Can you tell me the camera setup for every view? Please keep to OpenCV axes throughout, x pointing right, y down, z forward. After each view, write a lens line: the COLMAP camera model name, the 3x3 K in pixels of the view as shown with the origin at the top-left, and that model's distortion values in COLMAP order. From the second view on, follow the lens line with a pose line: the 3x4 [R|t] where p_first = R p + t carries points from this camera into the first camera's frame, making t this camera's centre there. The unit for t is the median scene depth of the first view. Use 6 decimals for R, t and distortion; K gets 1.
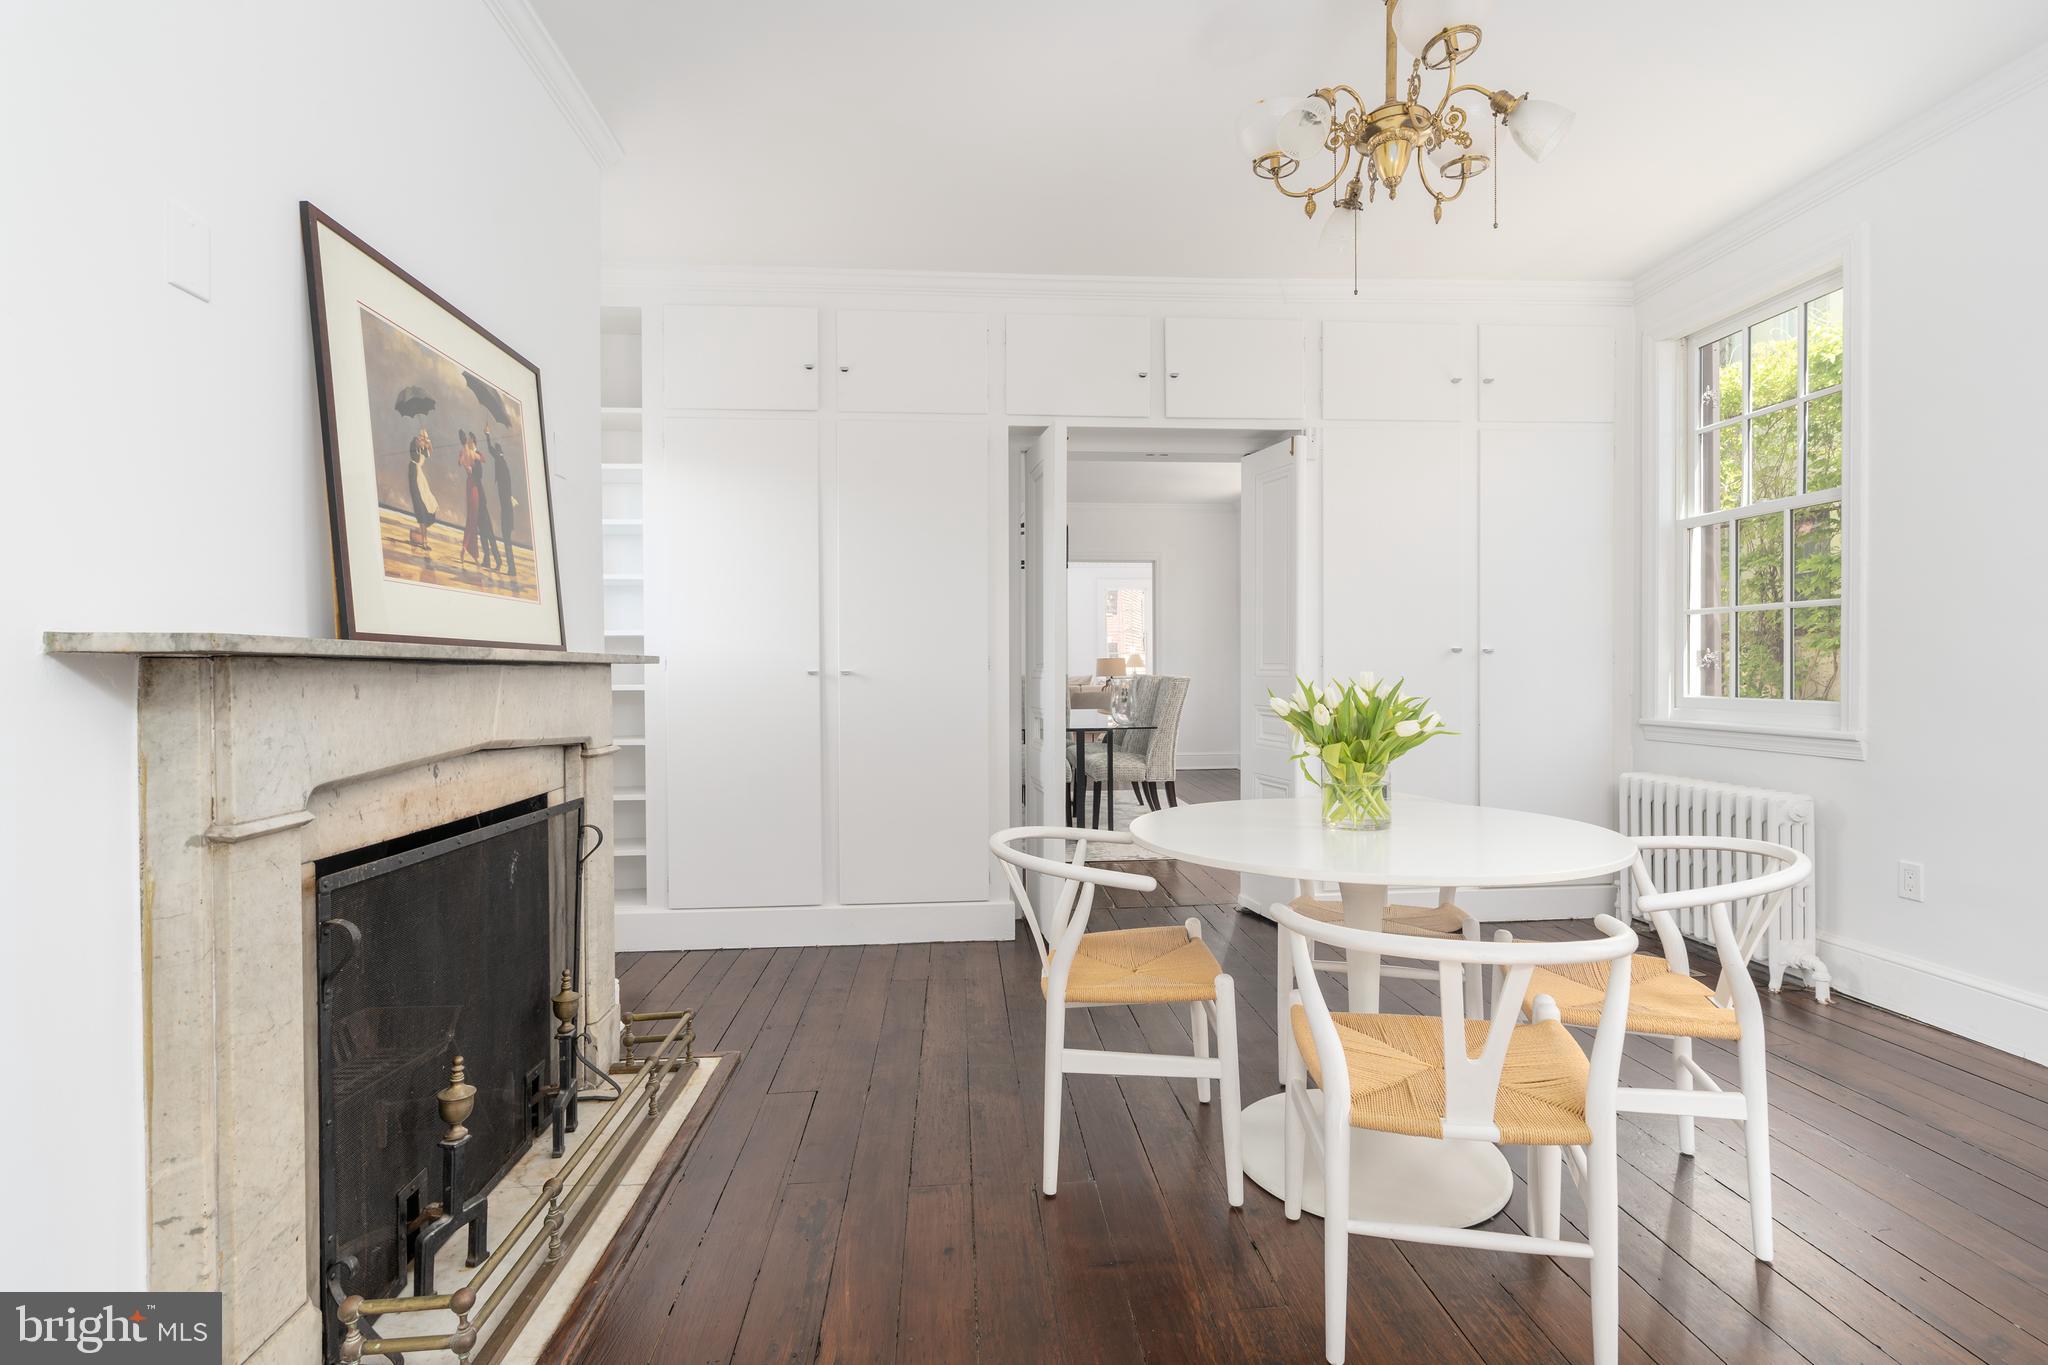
lens RADIAL K [[939.7, 0, 1023.7], [0, 939.7, 670.4], [0, 0, 1]] dist [-0.000658, 0.000781]
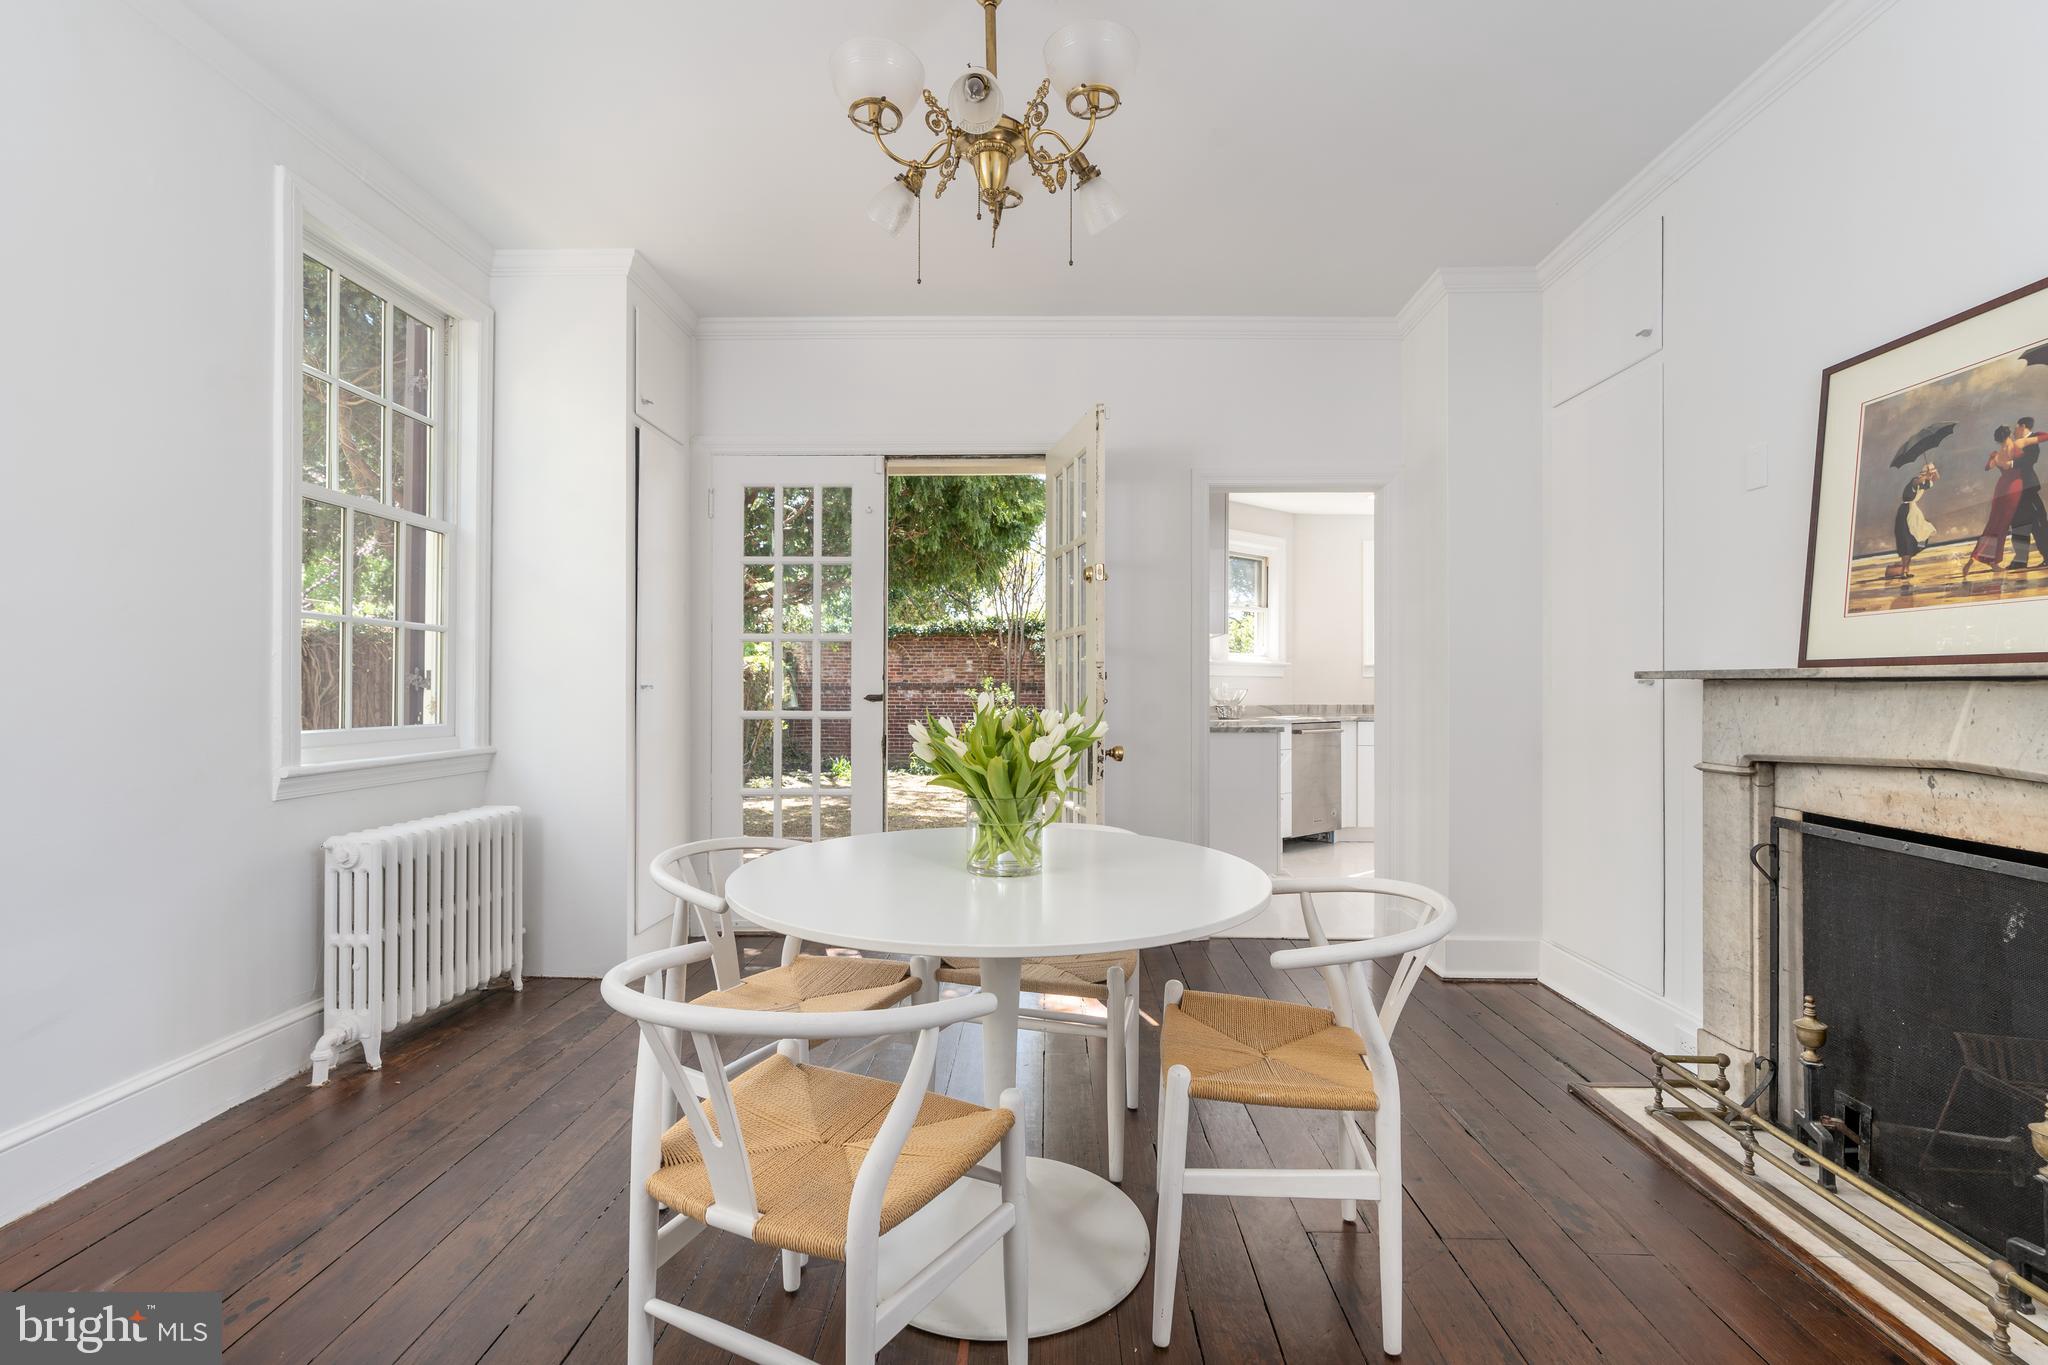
lens RADIAL K [[939.7, 0, 1033.9], [0, 939.7, 683.7], [0, 0, 1]] dist [-0.000658, 0.000781]
pose [[-0.996787, 0.002167, 0.080070, 0.307877], [0.001954, 0.999994, -0.002736, -0.002406], [-0.080075, -0.002570, -0.996785, 2.207359]]
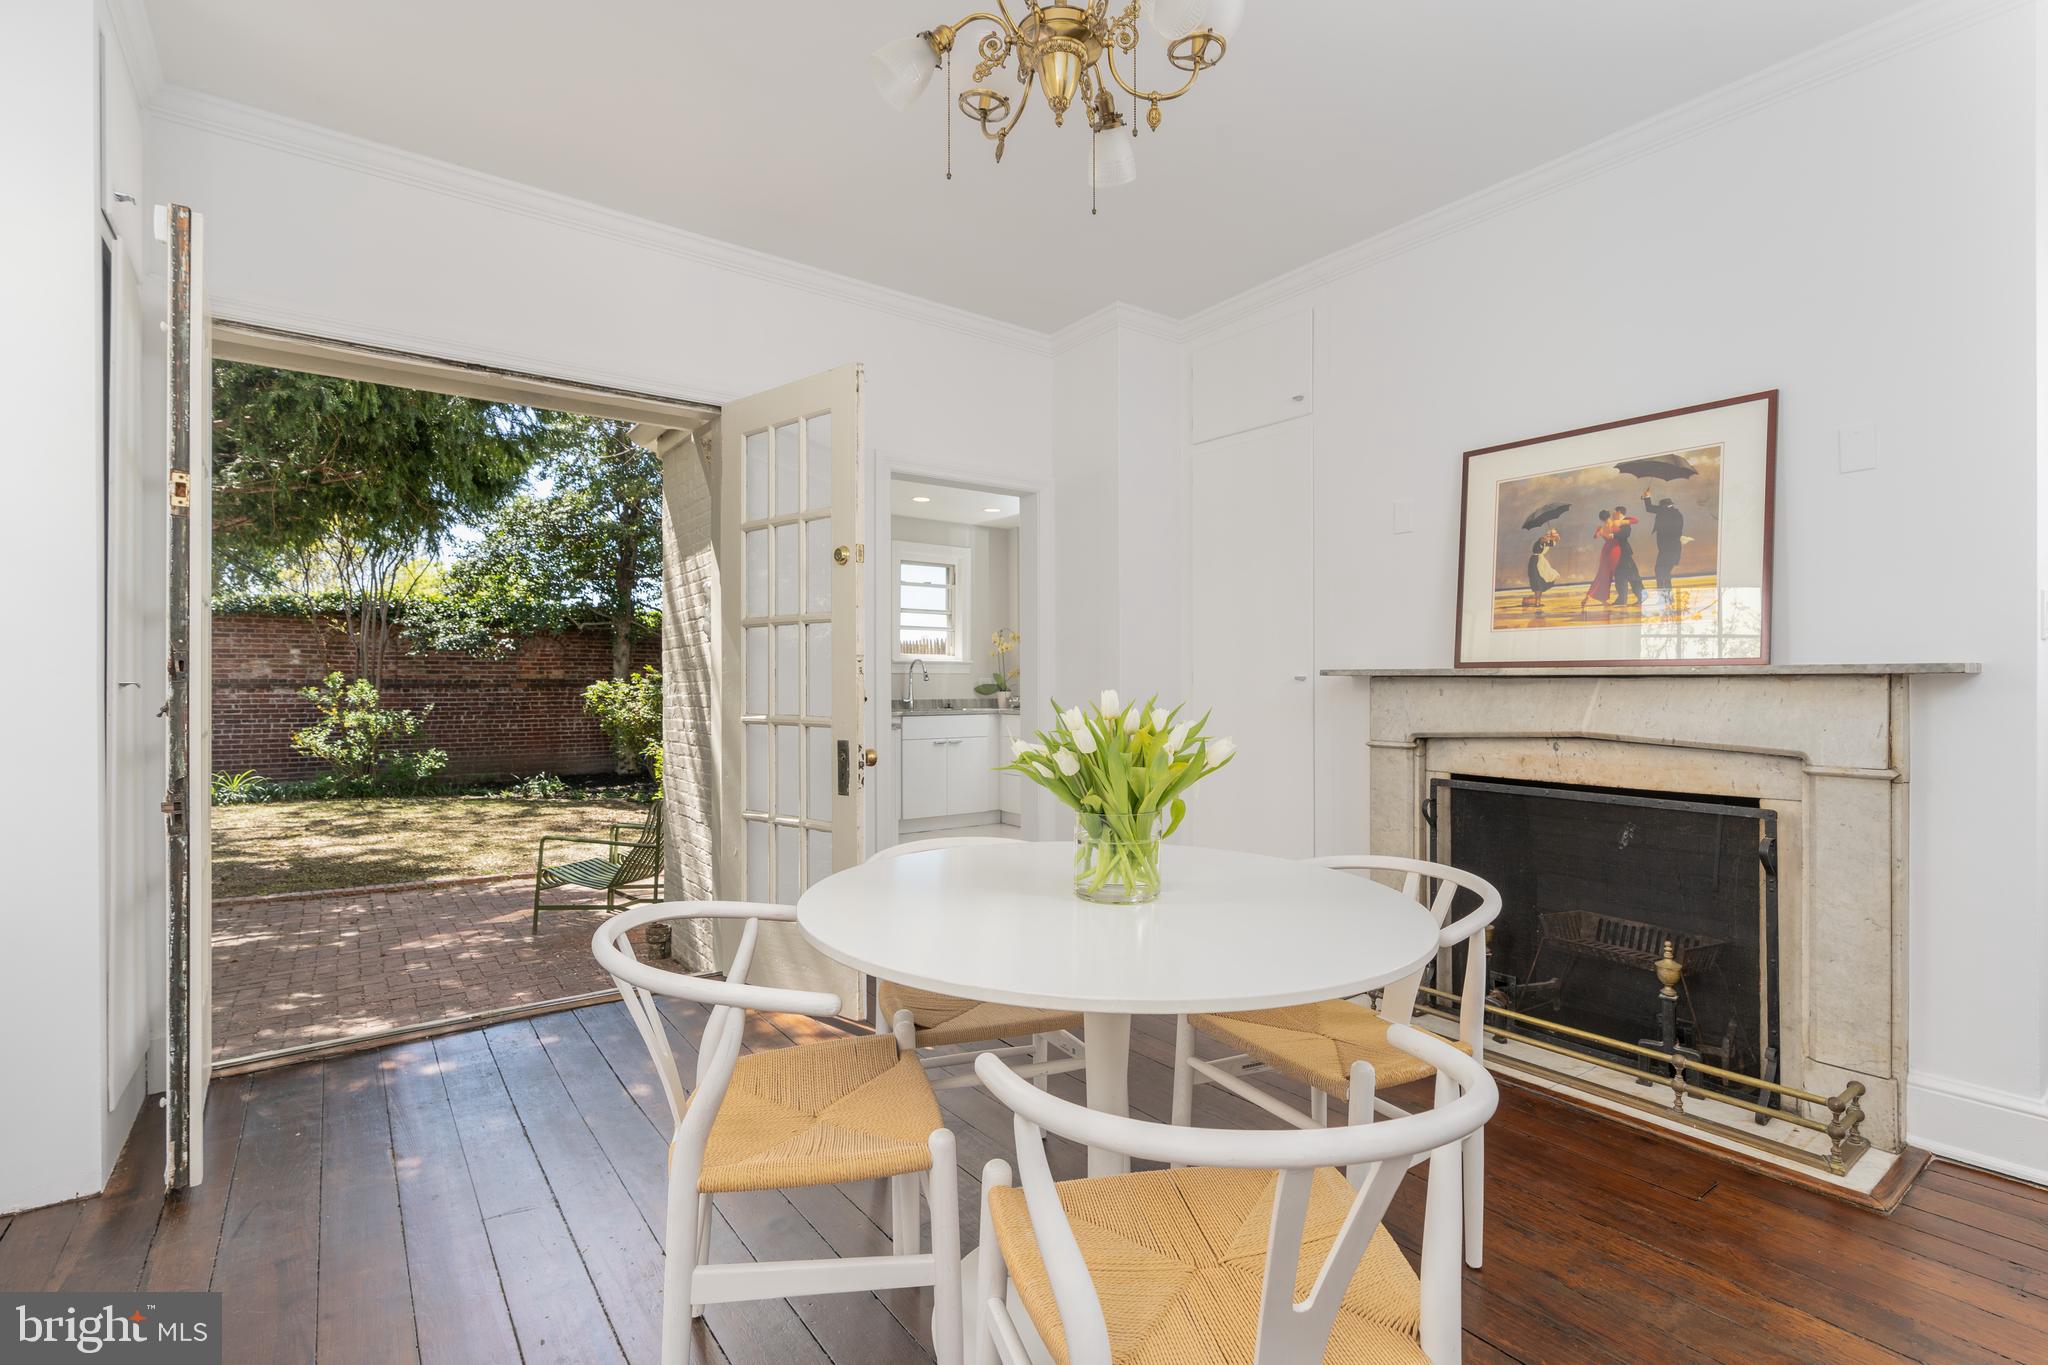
lens RADIAL K [[939.7, 0, 1038.9], [0, 939.7, 682.6], [0, 0, 1]] dist [-0.000658, 0.000781]
pose [[-0.835584, 0.004310, -0.549345, 0.973977], [0.003609, 0.999991, 0.002357, -0.005209], [0.549350, -0.000013, -0.835592, 1.888710]]
